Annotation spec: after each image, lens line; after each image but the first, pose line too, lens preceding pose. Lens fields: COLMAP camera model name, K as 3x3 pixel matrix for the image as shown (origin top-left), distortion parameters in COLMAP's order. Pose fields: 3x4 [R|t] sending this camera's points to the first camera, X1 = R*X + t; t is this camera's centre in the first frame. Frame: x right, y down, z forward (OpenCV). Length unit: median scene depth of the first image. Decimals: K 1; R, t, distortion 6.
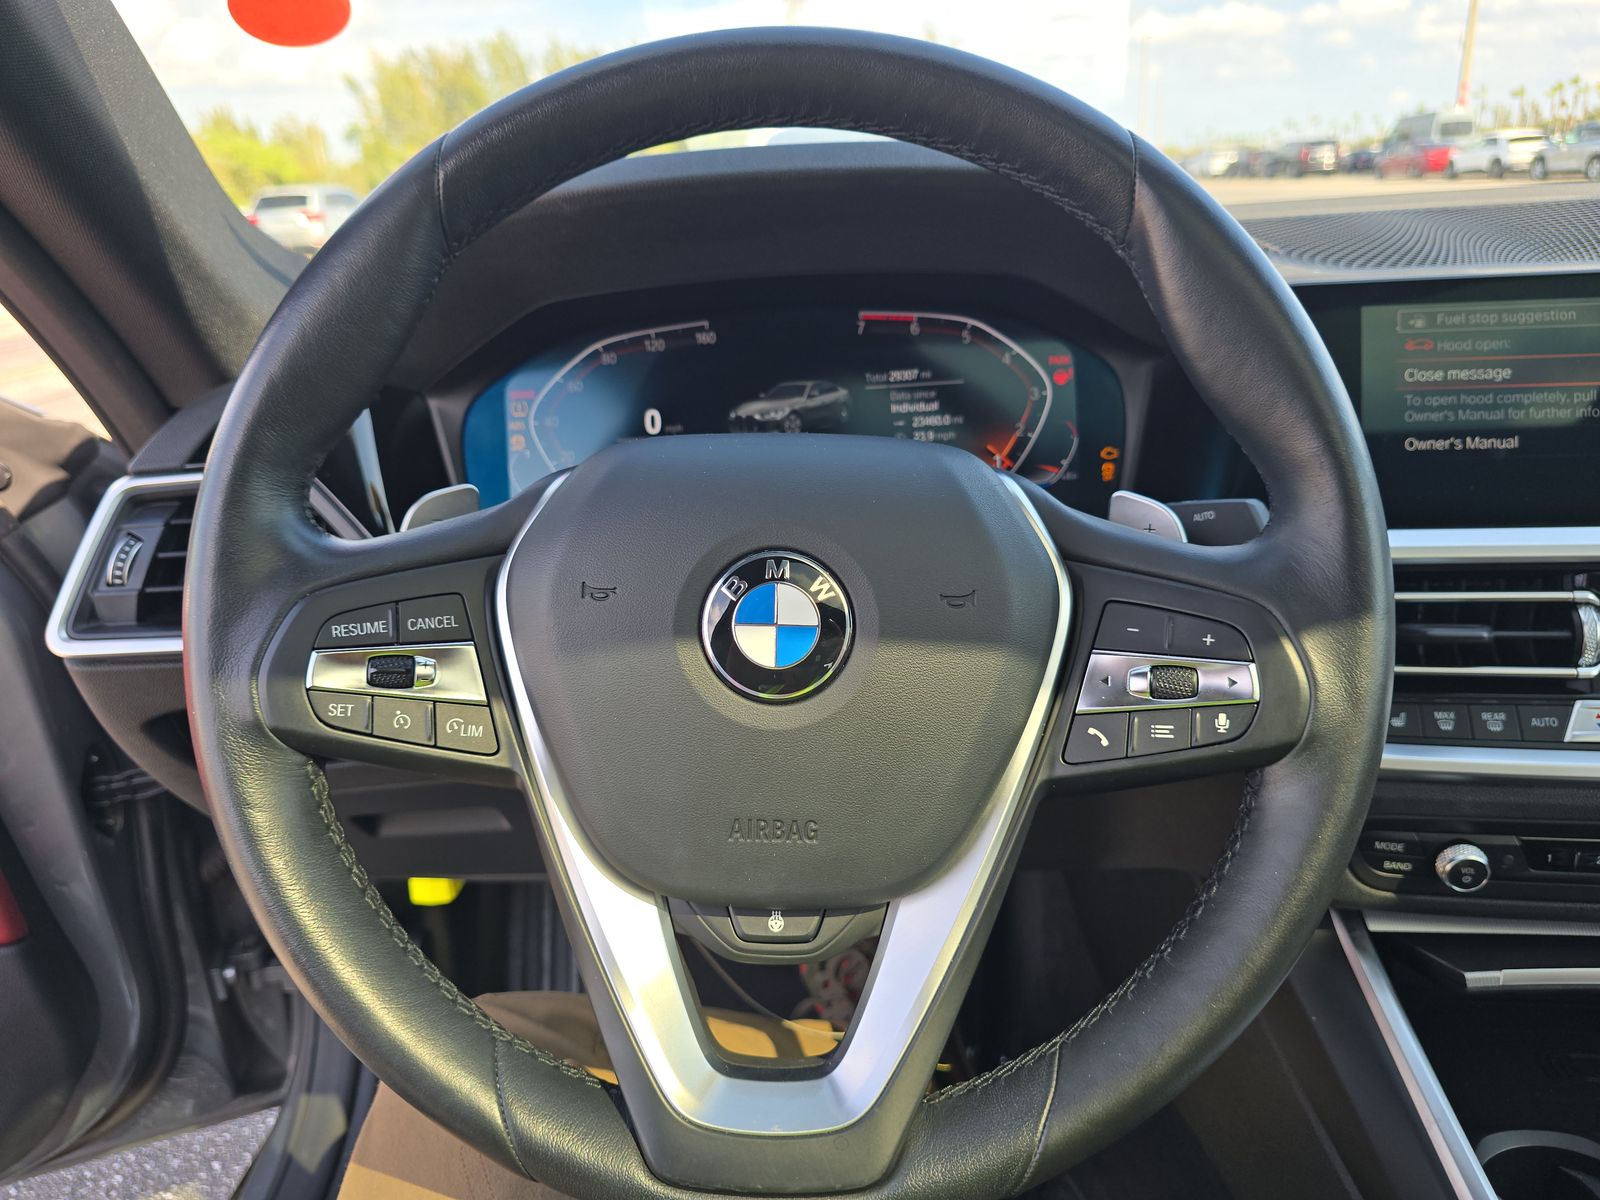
lens RADIAL K [[1090.1, 0, 810.0], [0, 1090.1, 595.0], [0, 0, 1]] dist [0.005120, -0.001781]
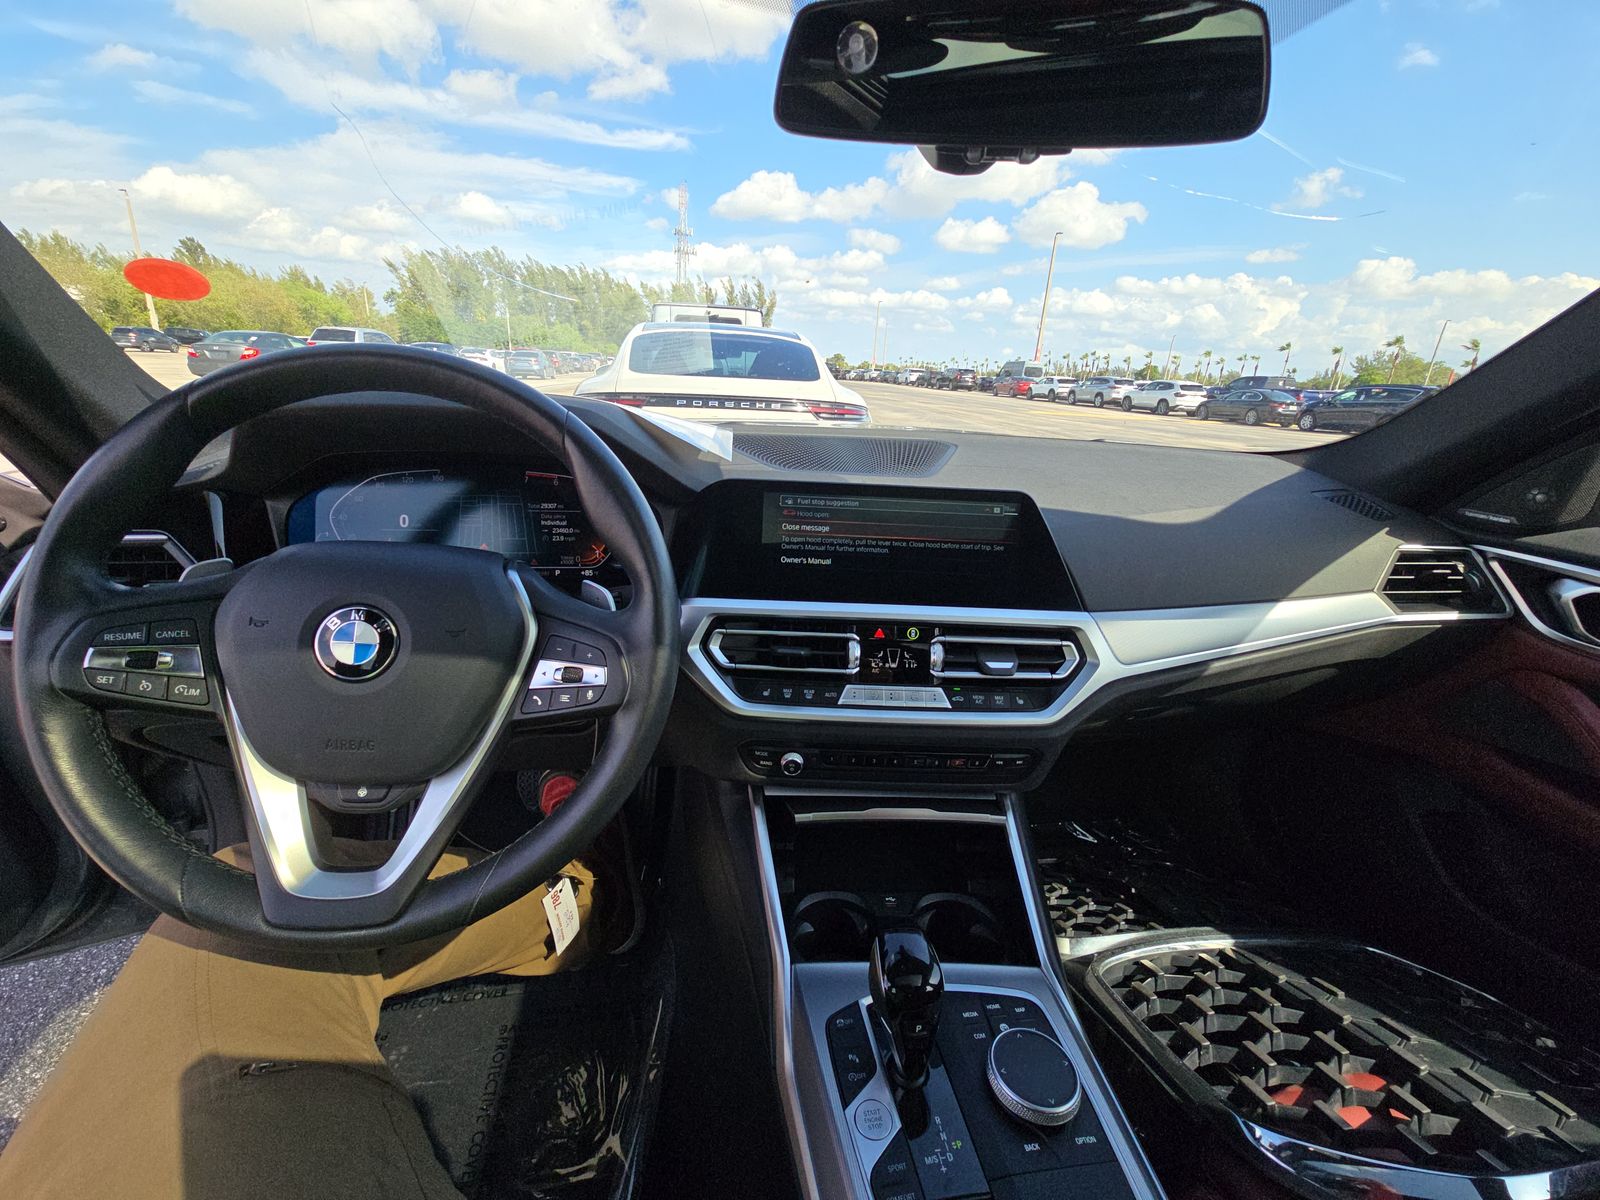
lens RADIAL K [[642.6, 0, 802.2], [0, 642.6, 599.5], [0, 0, 1]] dist [0.008056, -0.000329]
pose [[0.982990, 0.044423, 0.178206, 0.351035], [-0.042282, 0.998981, -0.015797, -0.042069], [-0.178726, 0.007993, 0.983866, -0.197070]]
